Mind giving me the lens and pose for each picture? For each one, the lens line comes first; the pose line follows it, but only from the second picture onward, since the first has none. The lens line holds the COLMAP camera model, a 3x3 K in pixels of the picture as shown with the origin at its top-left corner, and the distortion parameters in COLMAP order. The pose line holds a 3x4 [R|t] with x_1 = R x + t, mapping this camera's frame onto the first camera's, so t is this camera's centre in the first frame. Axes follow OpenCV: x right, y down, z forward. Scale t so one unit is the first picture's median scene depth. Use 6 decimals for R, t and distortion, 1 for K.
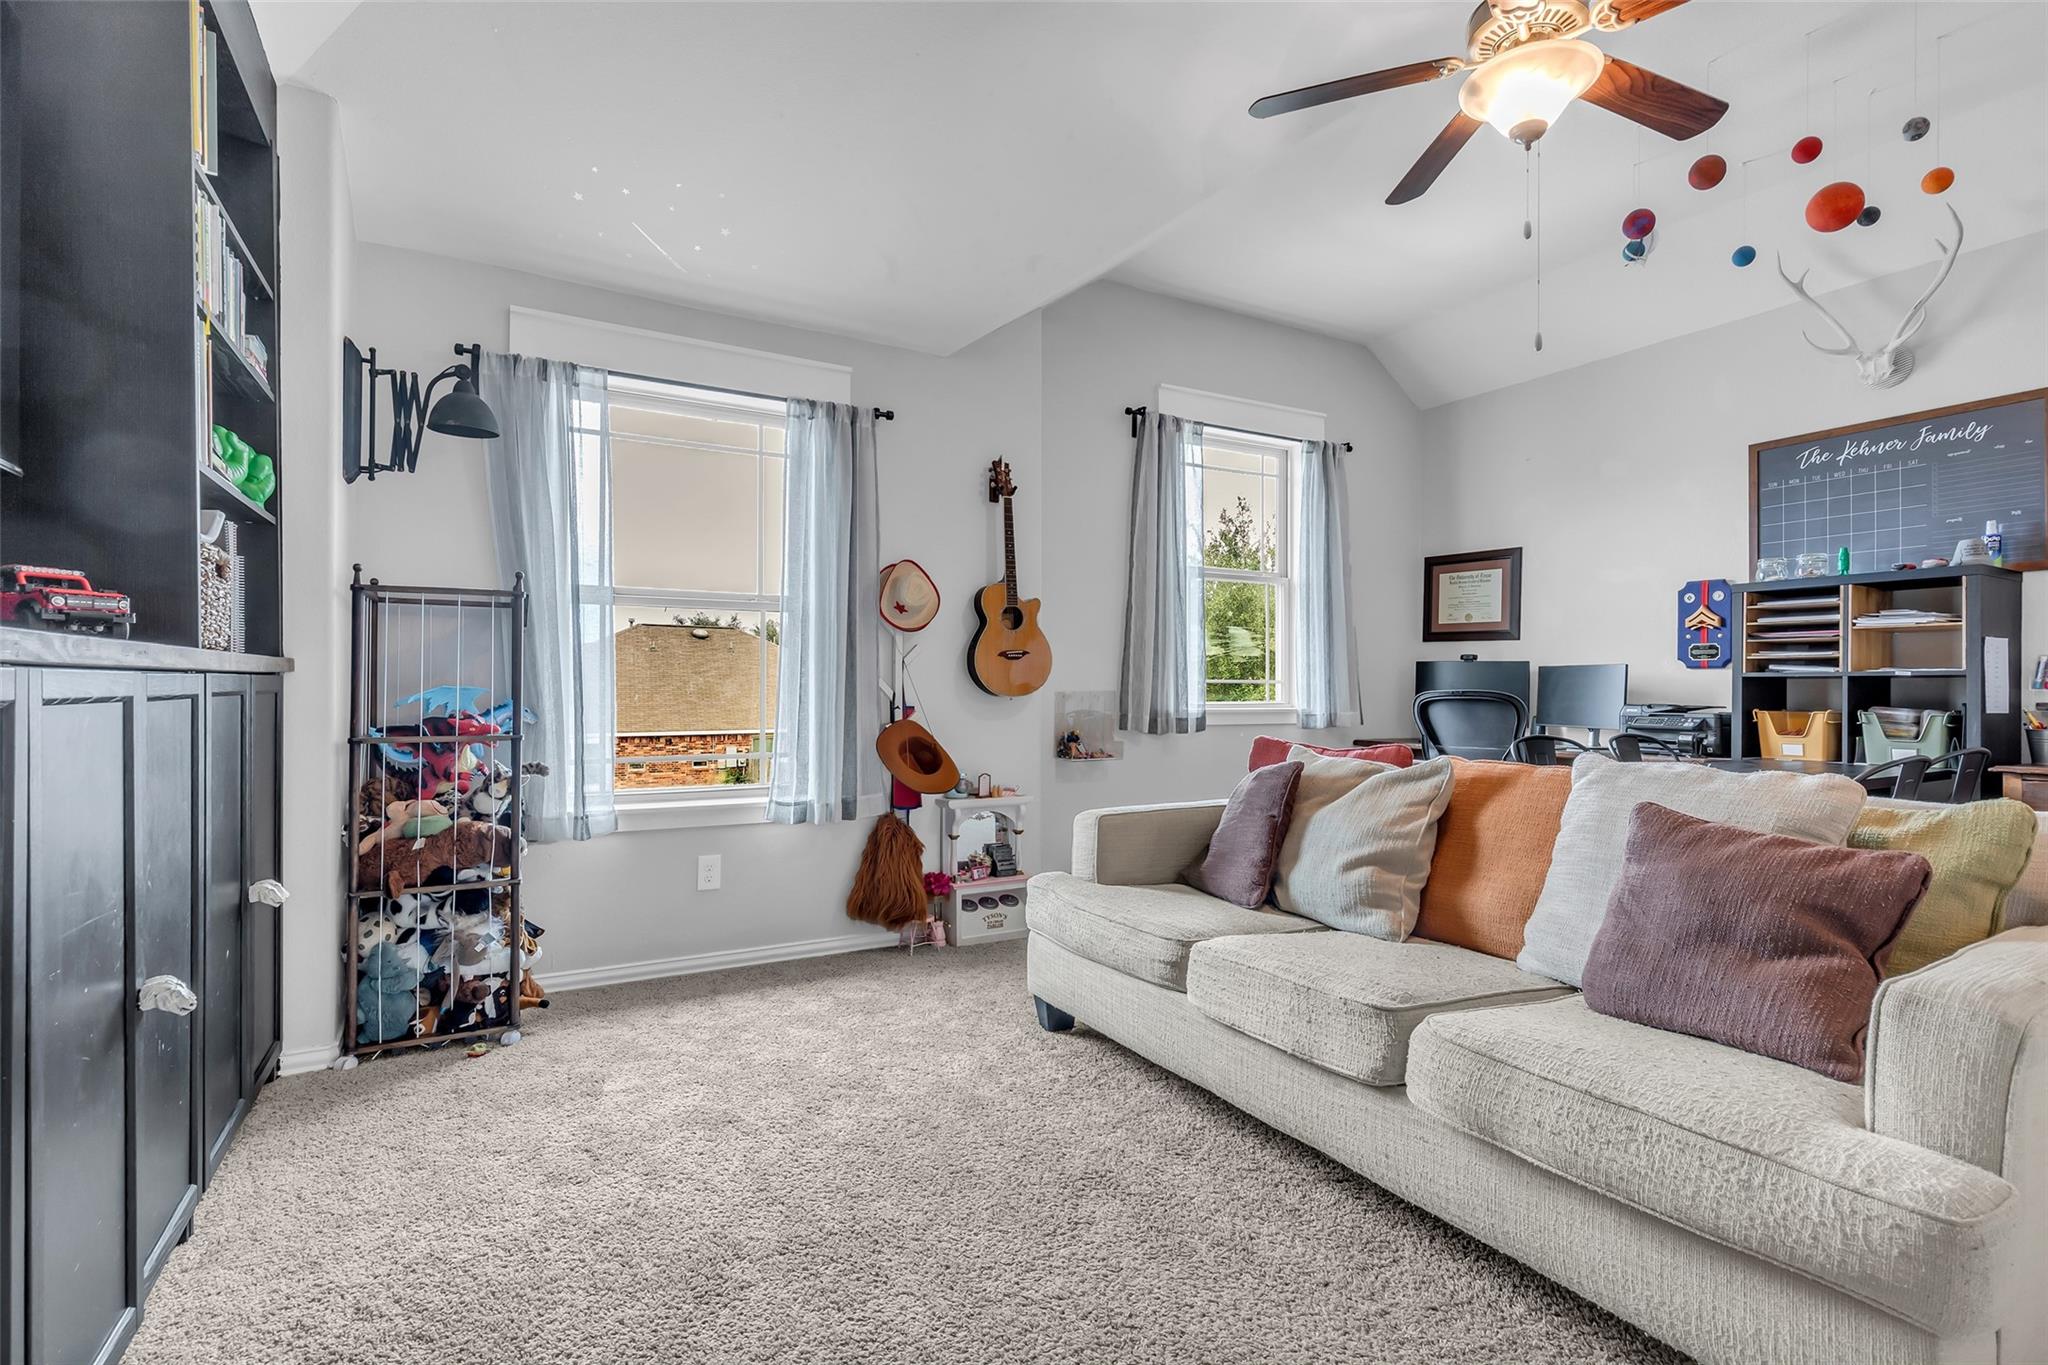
lens RADIAL K [[944.8, 0, 1024.0], [0, 944.8, 682.5], [0, 0, 1]] dist [0.018435, 0.000106]
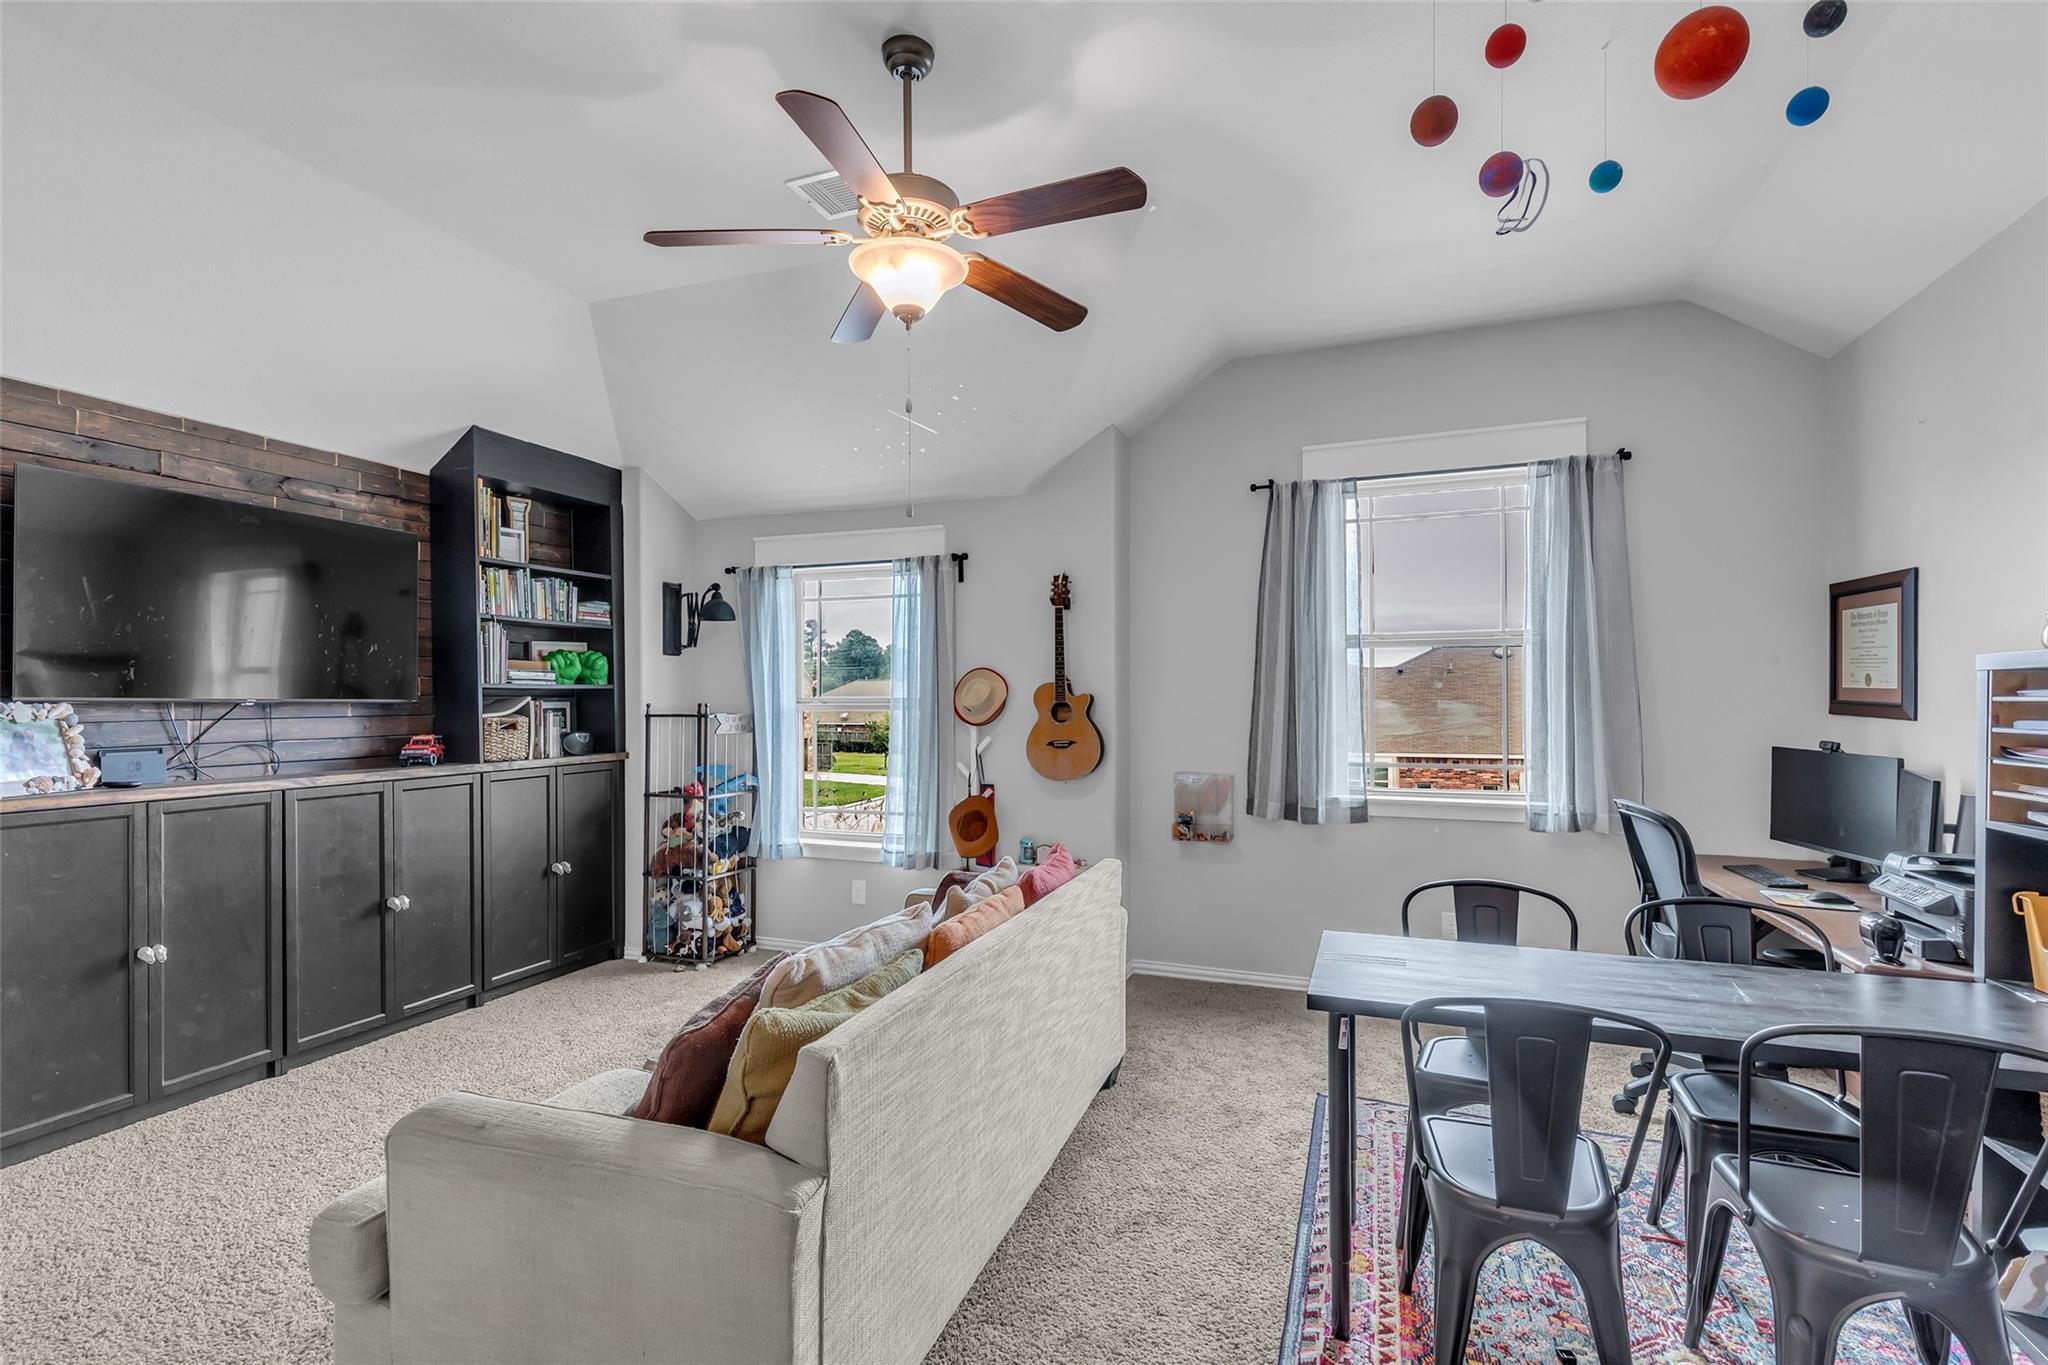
lens RADIAL K [[933.7, 0, 1024.1], [0, 933.7, 696.0], [0, 0, 1]] dist [0.021030, 0.000109]
pose [[0.643613, -0.007396, -0.765315, 0.865915], [0.007676, 0.999965, -0.003208, -0.088326], [0.765312, -0.003810, 0.643648, 0.247633]]
